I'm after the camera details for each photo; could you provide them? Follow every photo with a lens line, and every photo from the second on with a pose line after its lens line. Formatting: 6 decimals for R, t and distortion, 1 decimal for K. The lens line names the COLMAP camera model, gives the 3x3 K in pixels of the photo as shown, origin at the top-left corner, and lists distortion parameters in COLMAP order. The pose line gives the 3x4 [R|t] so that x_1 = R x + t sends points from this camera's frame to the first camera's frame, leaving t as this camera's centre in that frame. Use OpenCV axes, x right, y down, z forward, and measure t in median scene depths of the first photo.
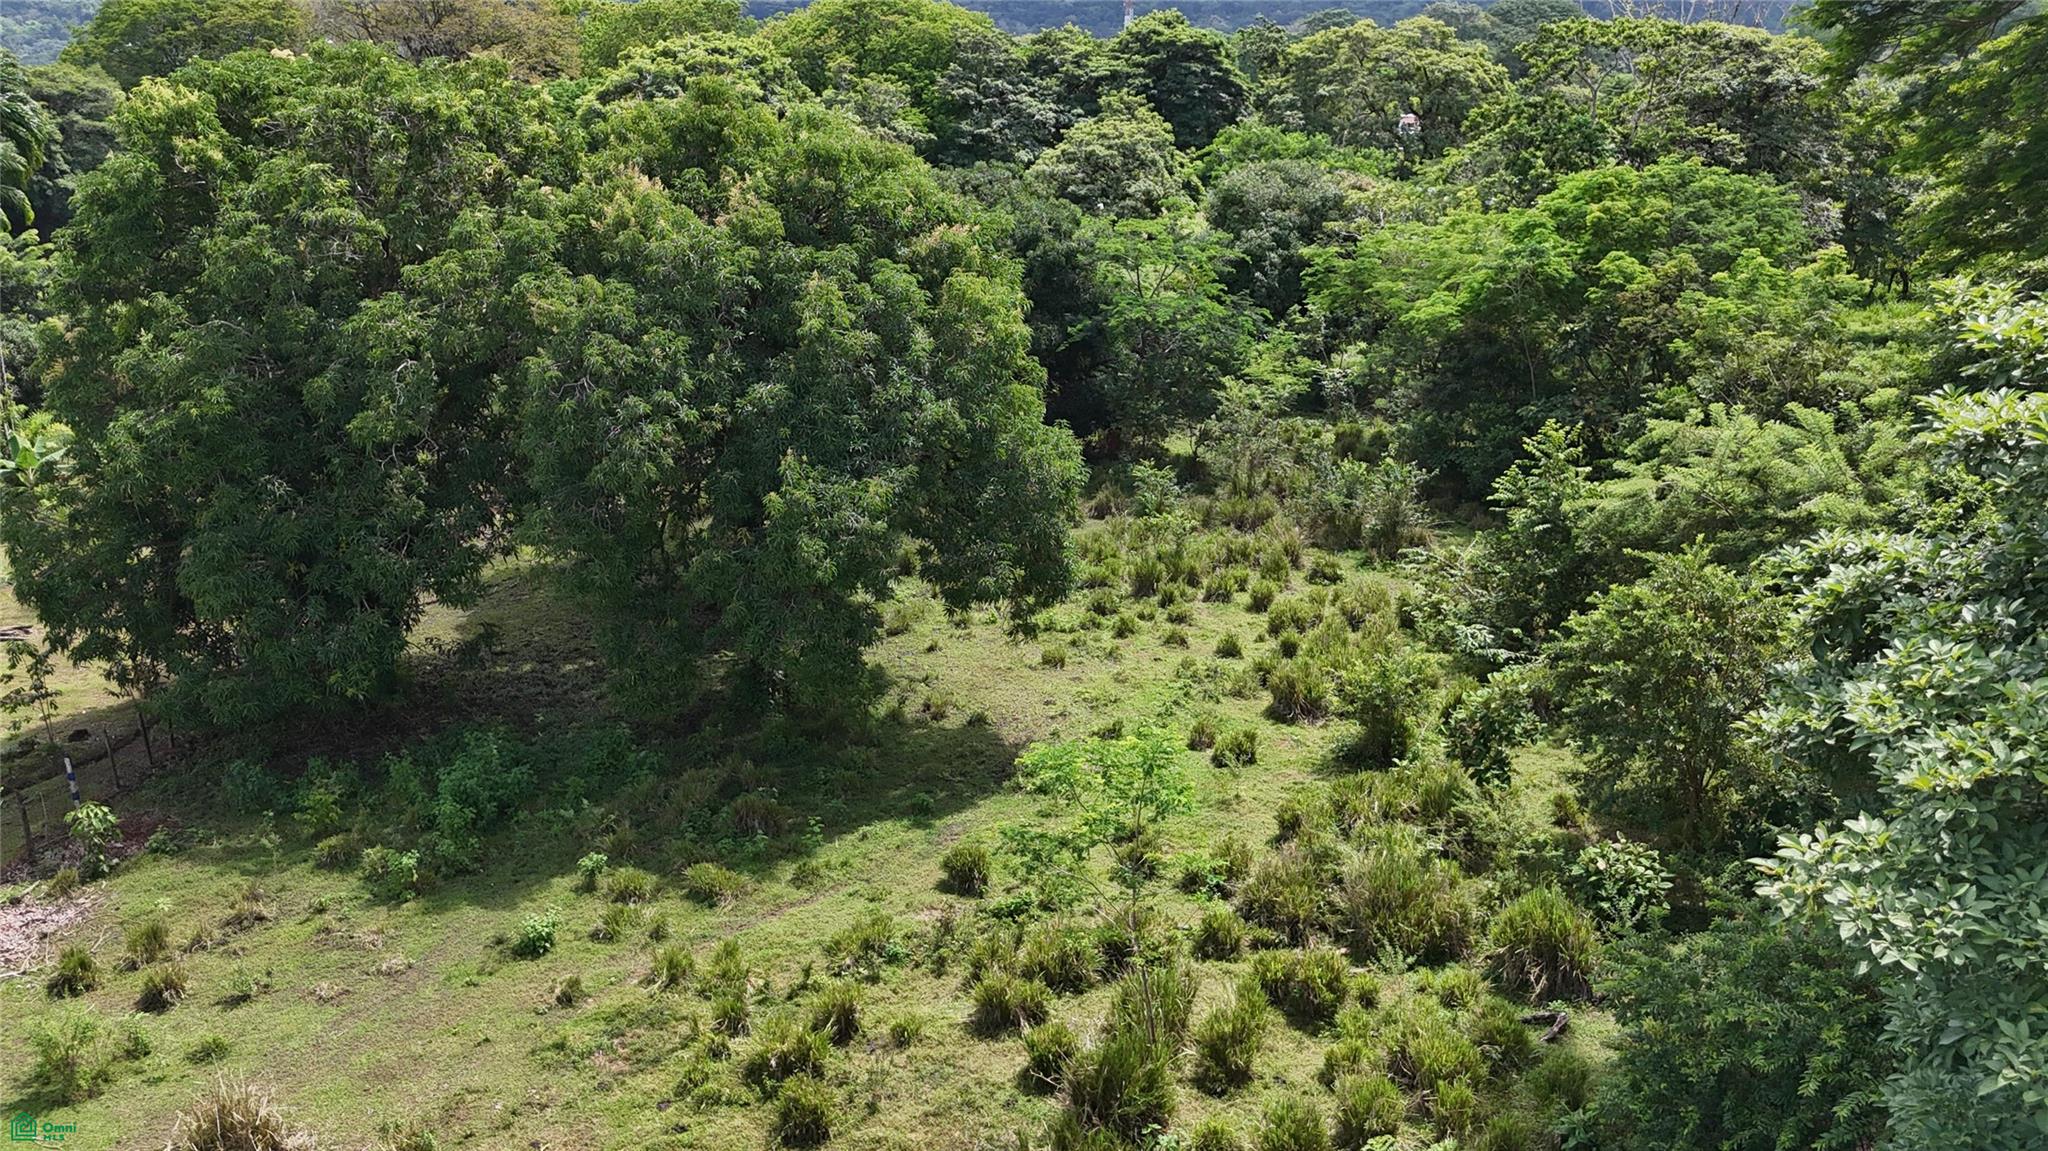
lens RADIAL K [[1742.7, 0, 1024.0], [0, 1742.7, 575.5], [0, 0, 1]] dist [0.090835, -0.114289]
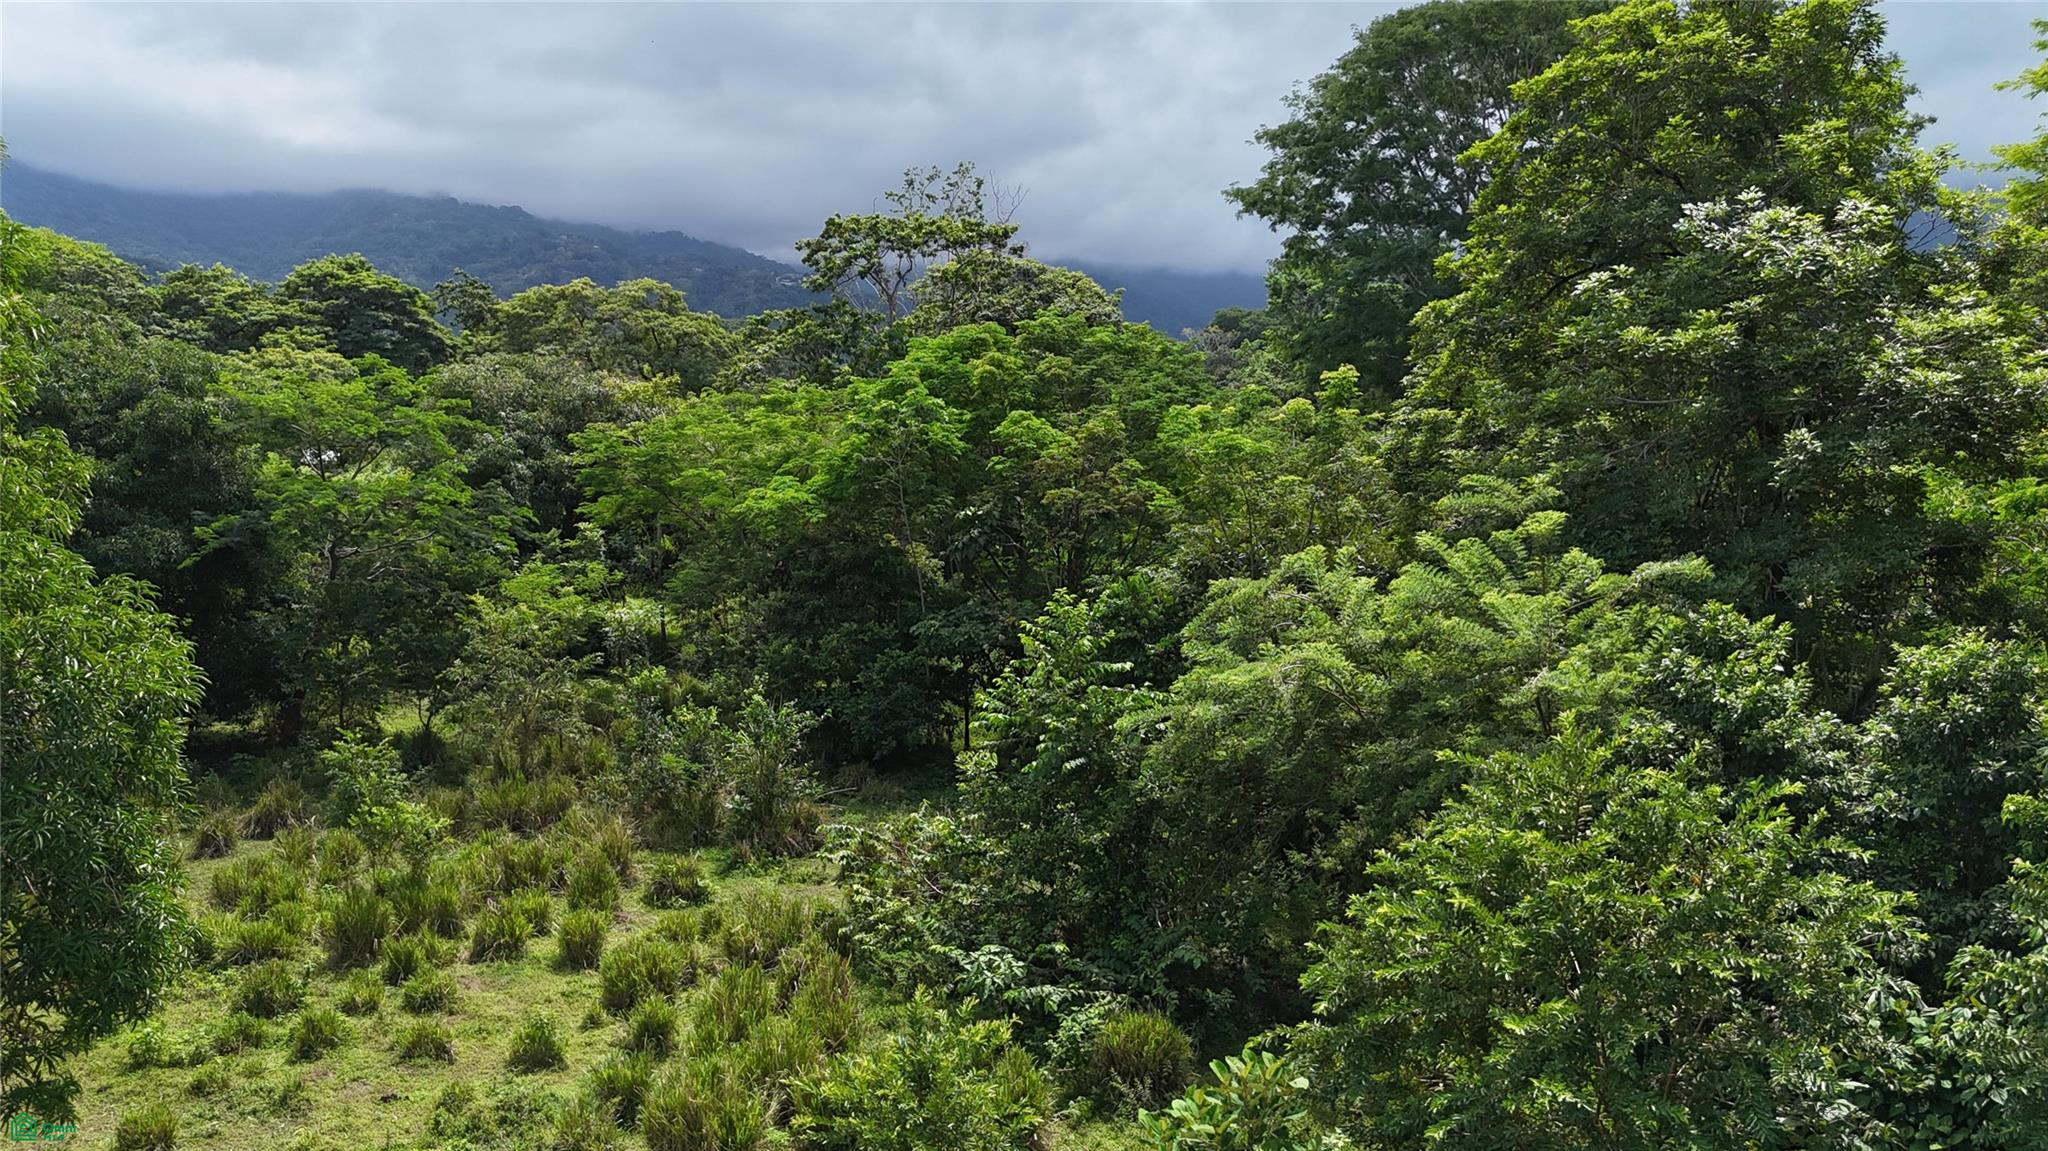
lens RADIAL K [[1742.7, 0, 1024.0], [0, 1742.7, 575.5], [0, 0, 1]] dist [0.090835, -0.114289]
pose [[0.903404, -0.023984, 0.428119, 0.023640], [0.100763, 0.982350, -0.157594, 0.000235], [-0.416783, 0.185510, 0.889875, 0.377665]]
